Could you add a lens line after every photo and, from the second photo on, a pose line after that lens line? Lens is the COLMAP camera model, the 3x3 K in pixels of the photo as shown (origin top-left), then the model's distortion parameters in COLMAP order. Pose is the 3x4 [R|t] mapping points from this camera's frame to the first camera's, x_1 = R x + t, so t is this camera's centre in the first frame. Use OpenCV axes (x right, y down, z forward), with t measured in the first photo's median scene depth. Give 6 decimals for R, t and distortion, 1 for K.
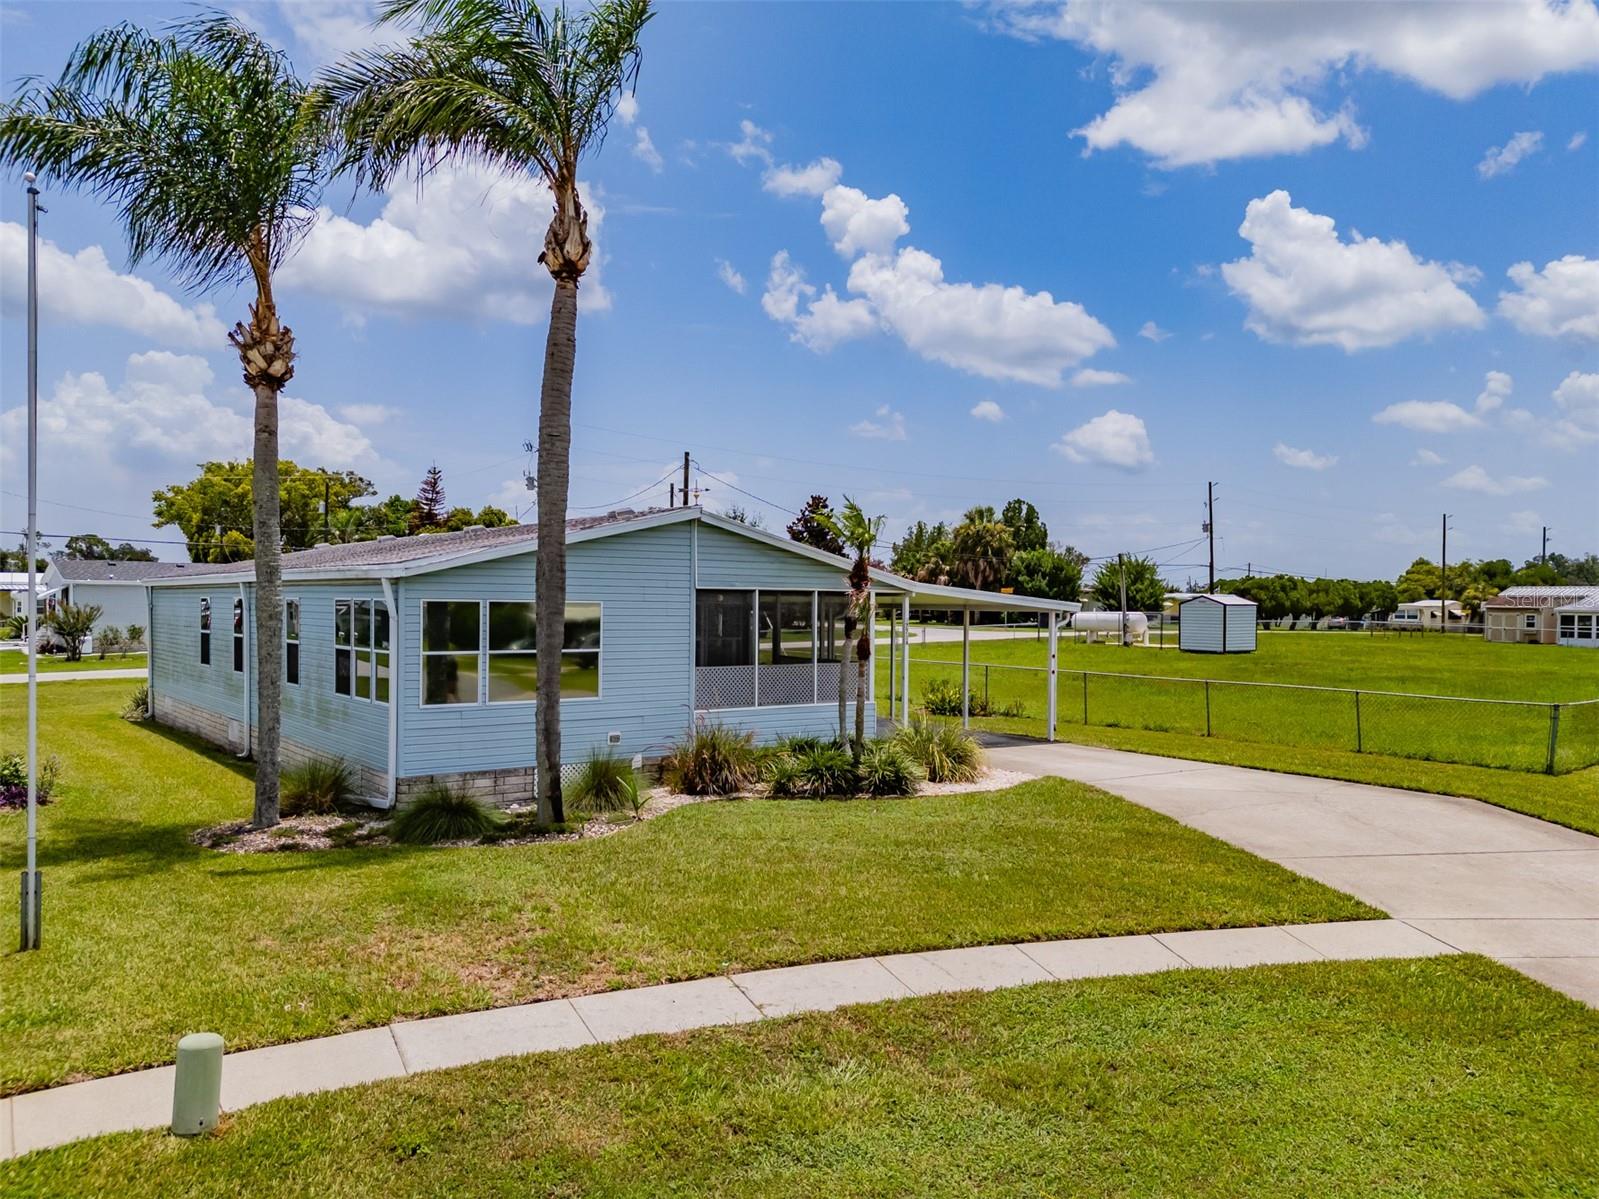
lens RADIAL K [[1196.0, 0, 821.4], [0, 1196.0, 601.1], [0, 0, 1]] dist [0.070043, -0.066710]
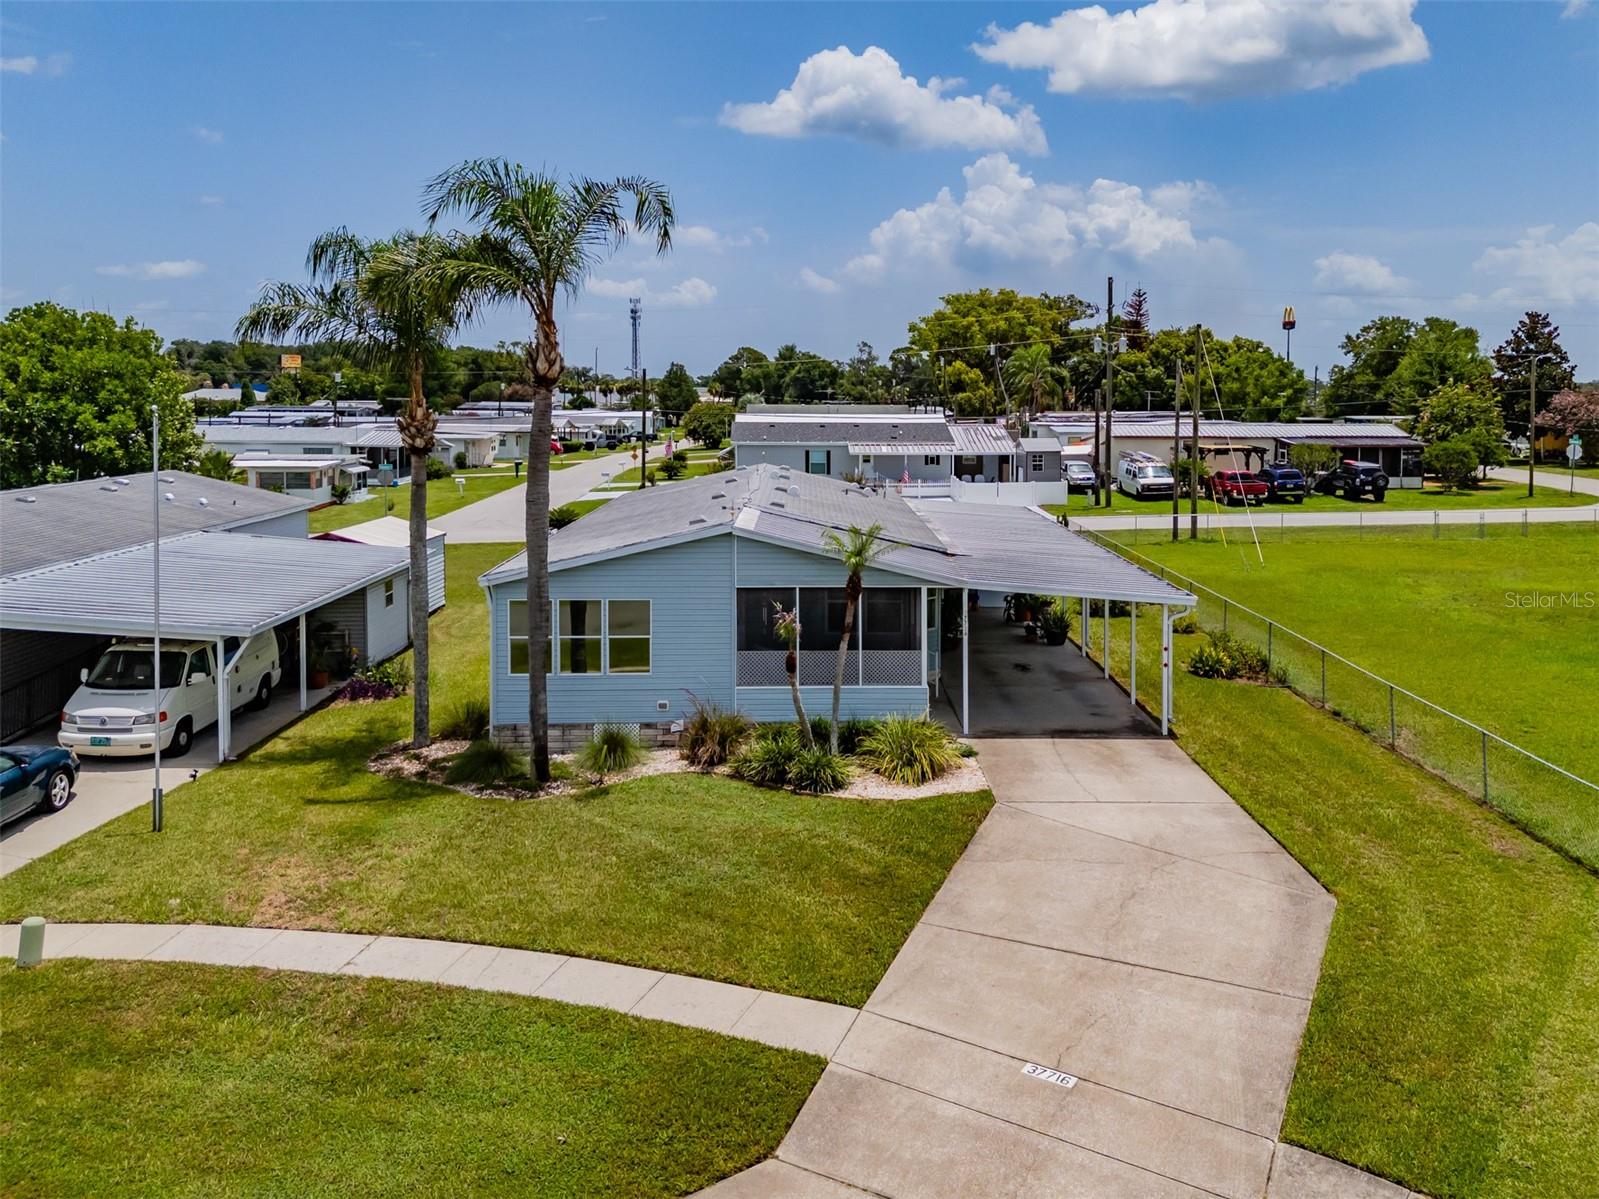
lens RADIAL K [[1300.7, 0, 874.0], [0, 1300.7, 418.2], [0, 0, 1]] dist [0.040240, -0.022517]
pose [[0.823138, 0.006207, -0.567807, 0.847578], [0.006626, 0.999767, 0.020535, -0.232258], [0.567802, -0.020665, 0.822906, -0.005646]]
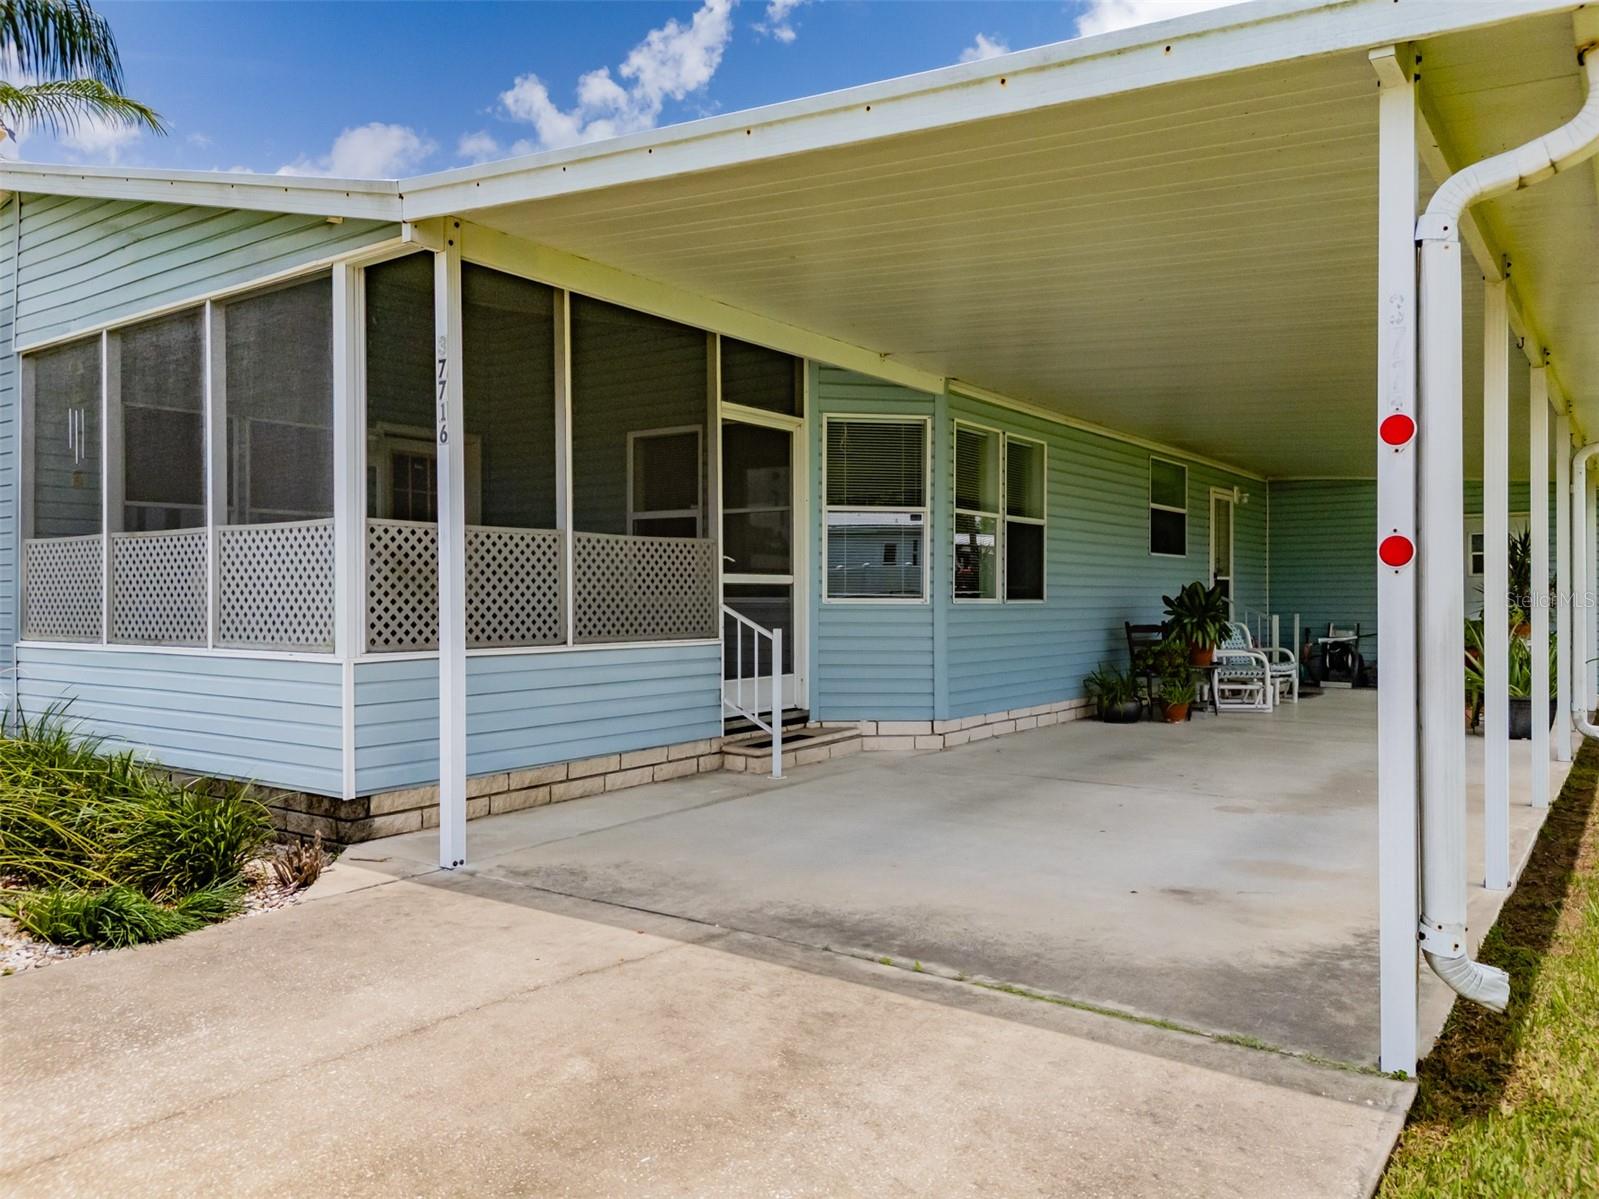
lens RADIAL K [[1196.0, 0, 788.4], [0, 1196.0, 590.9], [0, 0, 1]] dist [0.070043, -0.066710]
pose [[0.283741, -0.019144, -0.958710, 0.426685], [0.007989, 0.999813, -0.017601, 0.093282], [0.958868, -0.002665, 0.283841, 1.269685]]
